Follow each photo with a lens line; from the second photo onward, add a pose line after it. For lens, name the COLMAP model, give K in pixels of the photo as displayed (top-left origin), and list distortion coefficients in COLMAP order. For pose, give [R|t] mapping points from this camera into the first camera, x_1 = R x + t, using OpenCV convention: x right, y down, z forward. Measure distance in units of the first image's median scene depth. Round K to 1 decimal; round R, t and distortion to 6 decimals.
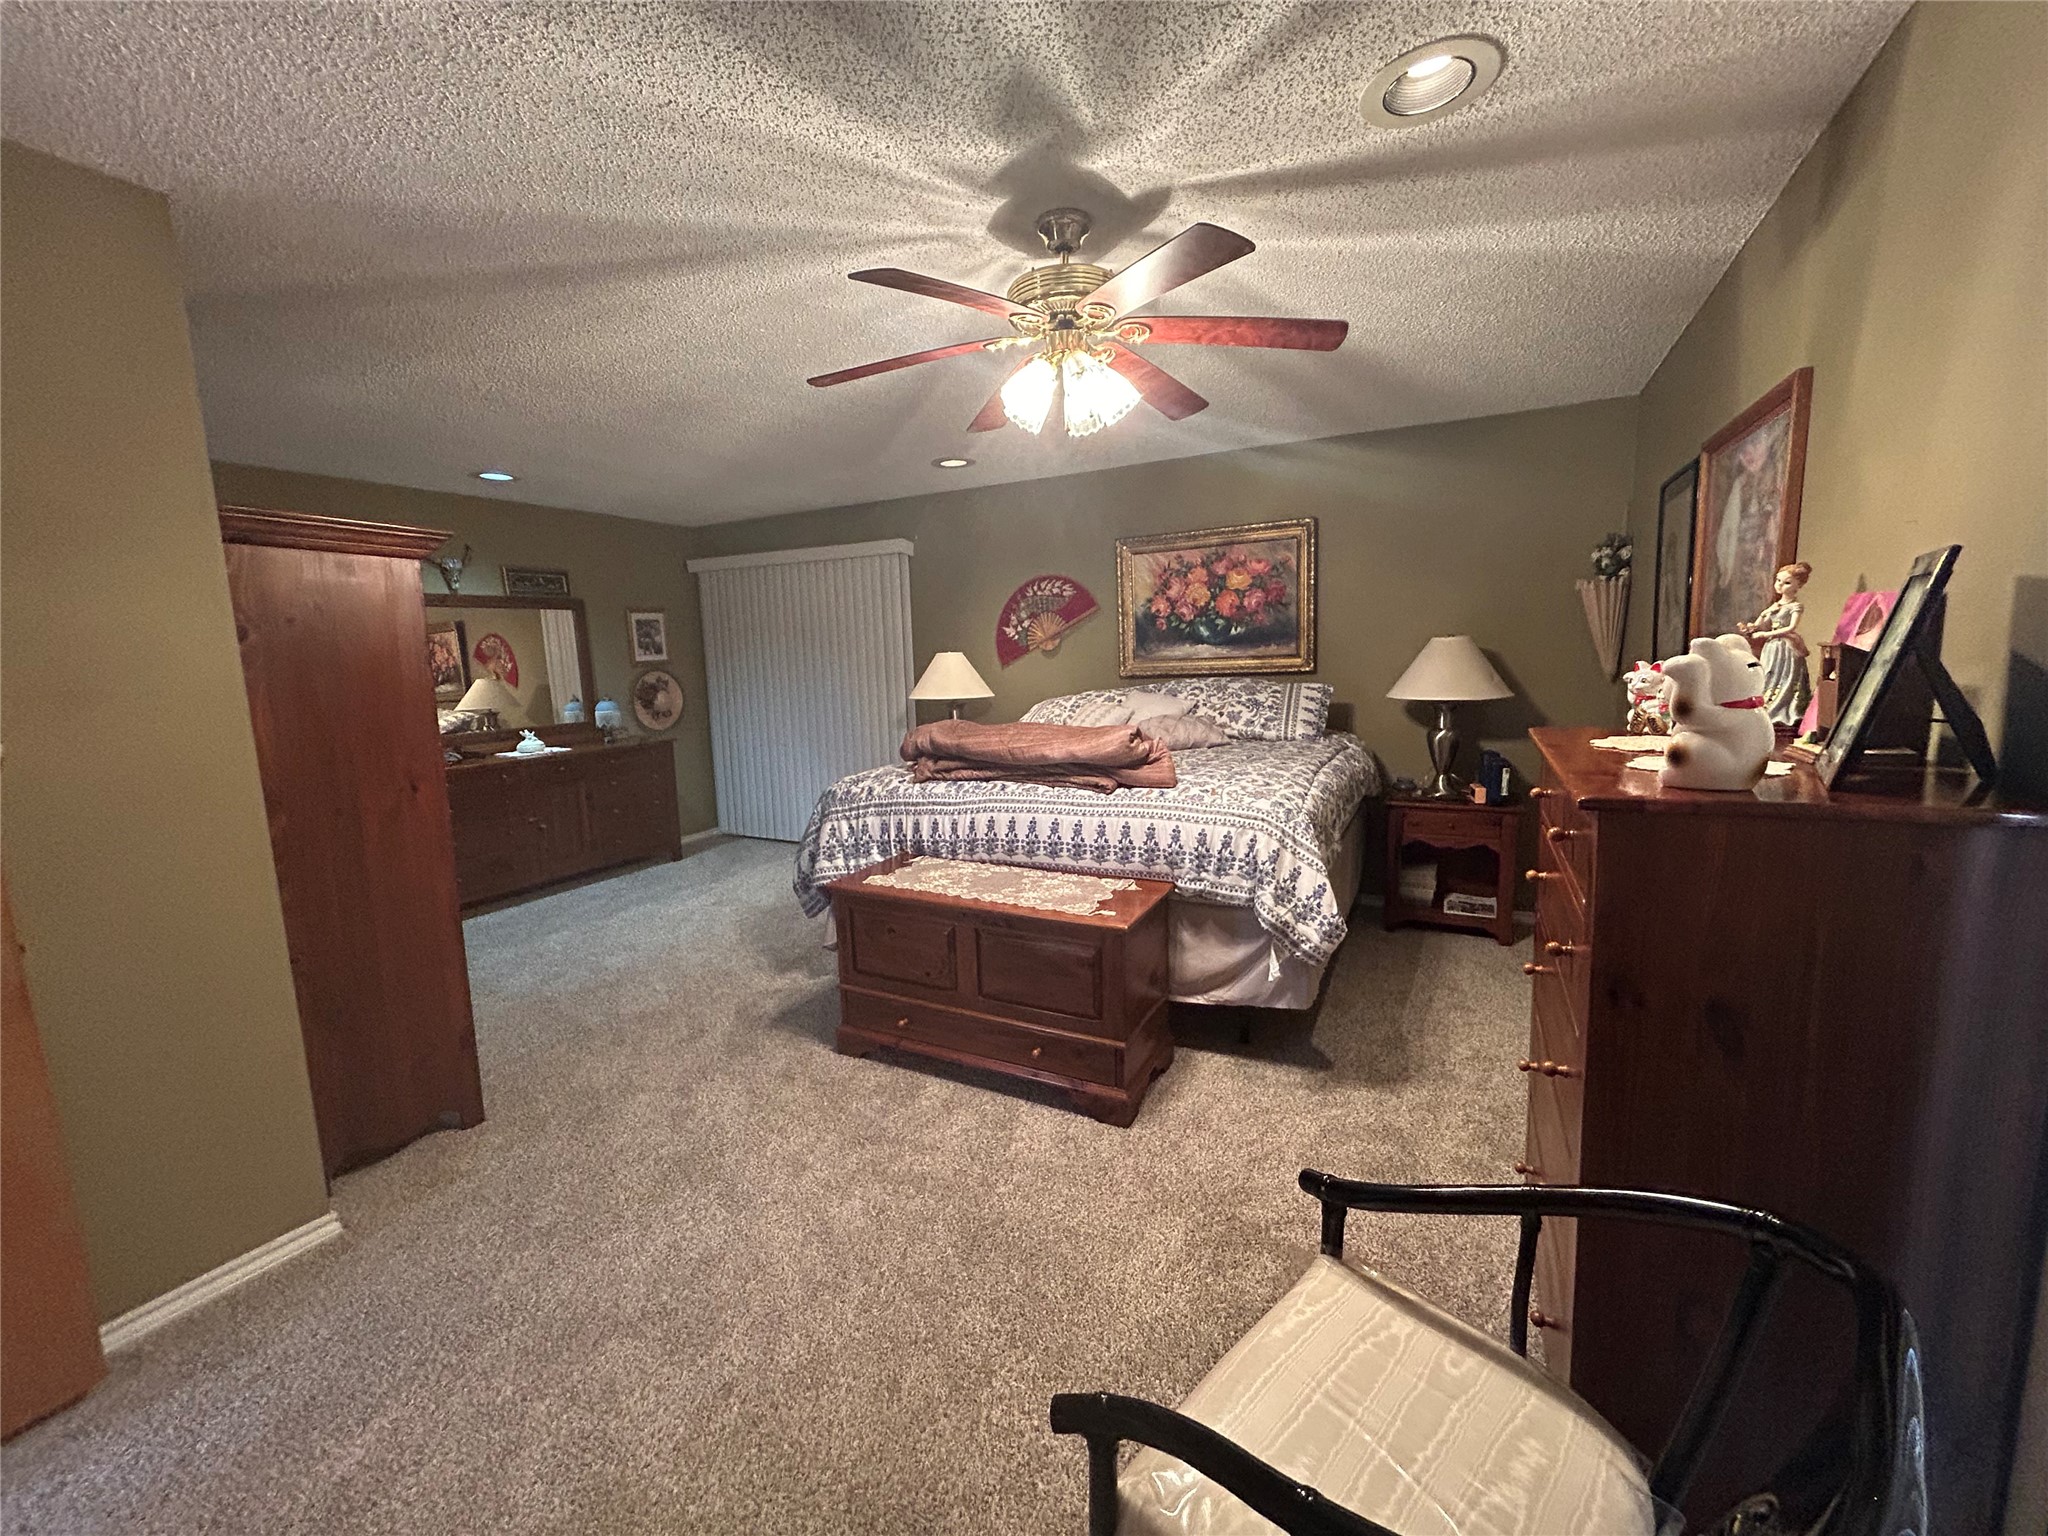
lens RADIAL K [[821.8, 0, 1023.7], [0, 821.8, 765.1], [0, 0, 1]] dist [0.000524, -0.000003]
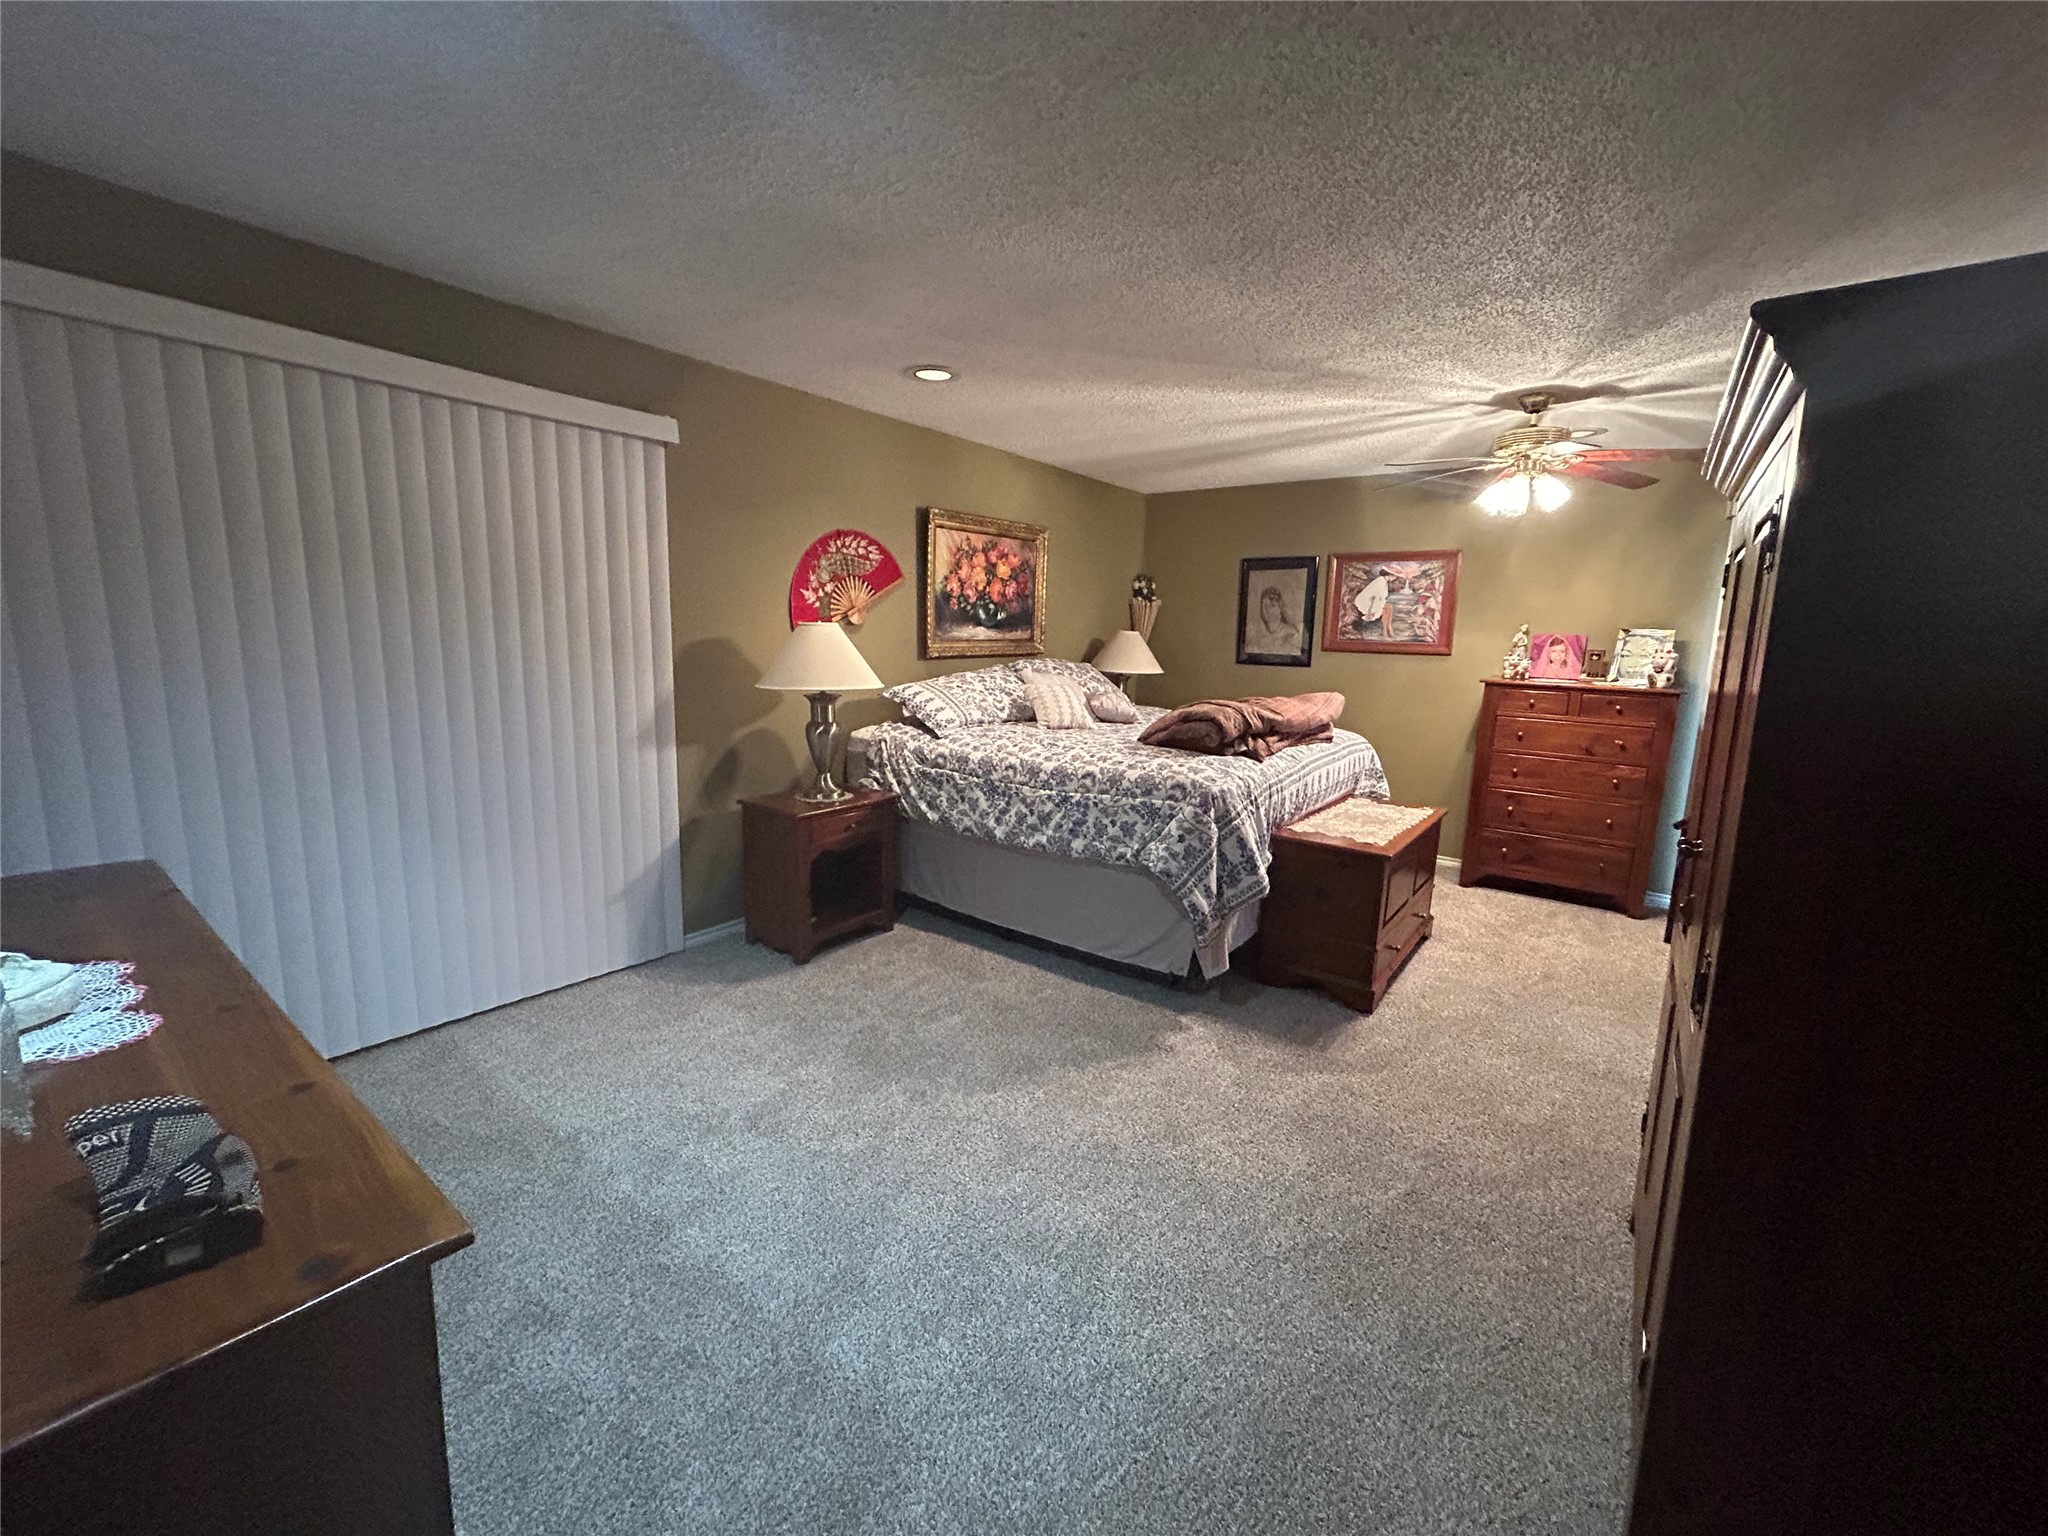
lens RADIAL K [[821.8, 0, 1021.2], [0, 821.8, 761.6], [0, 0, 1]] dist [0.000524, -0.000003]
pose [[0.160950, -0.122251, 0.979362, -0.825100], [0.104434, 0.988838, 0.106271, -0.083118], [-0.981422, 0.085174, 0.171920, 0.787135]]
